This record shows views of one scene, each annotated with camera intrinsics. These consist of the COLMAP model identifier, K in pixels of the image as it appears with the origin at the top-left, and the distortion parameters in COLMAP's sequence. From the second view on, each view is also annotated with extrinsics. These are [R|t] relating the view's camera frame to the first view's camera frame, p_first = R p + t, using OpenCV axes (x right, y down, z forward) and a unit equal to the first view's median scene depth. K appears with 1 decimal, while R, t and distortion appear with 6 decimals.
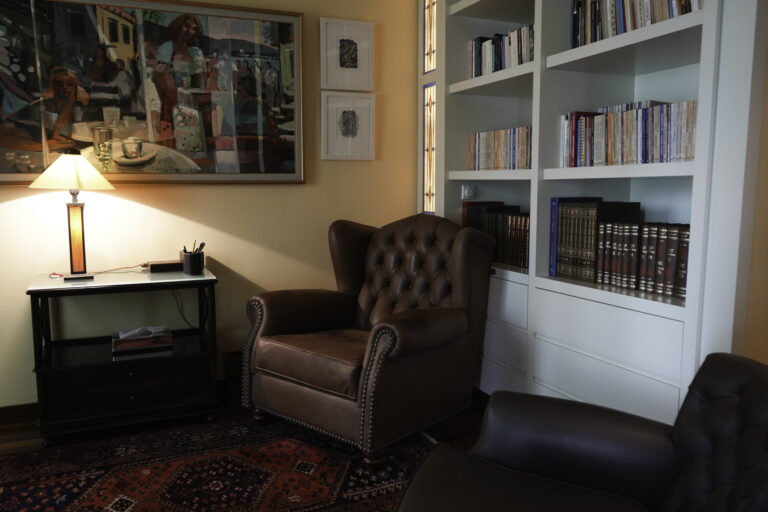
lens RADIAL K [[620.7, 0, 384.0], [0, 620.7, 256.0], [0, 0, 1]] dist [-0.001519, 0.008558]
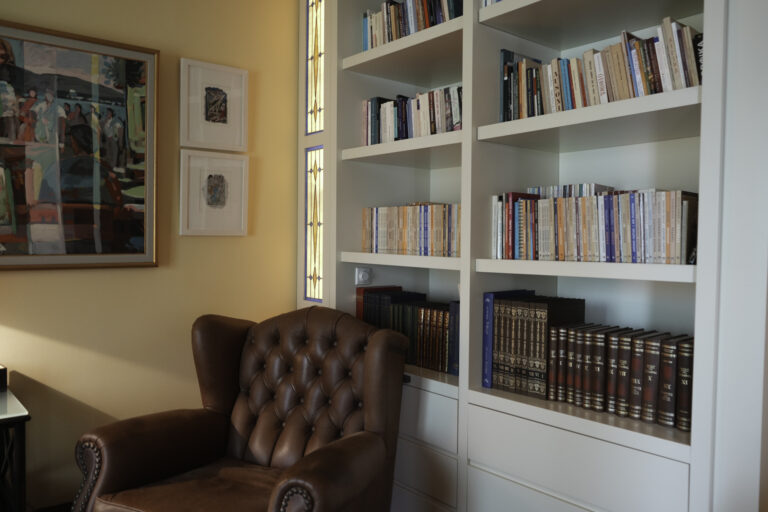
lens RADIAL K [[620.7, 0, 384.0], [0, 620.7, 256.0], [0, 0, 1]] dist [-0.001519, 0.008558]
pose [[0.961044, 0.003901, 0.276368, -0.076248], [0.019335, 0.996502, -0.081304, -0.066799], [-0.275718, 0.083480, 0.957607, 0.202401]]
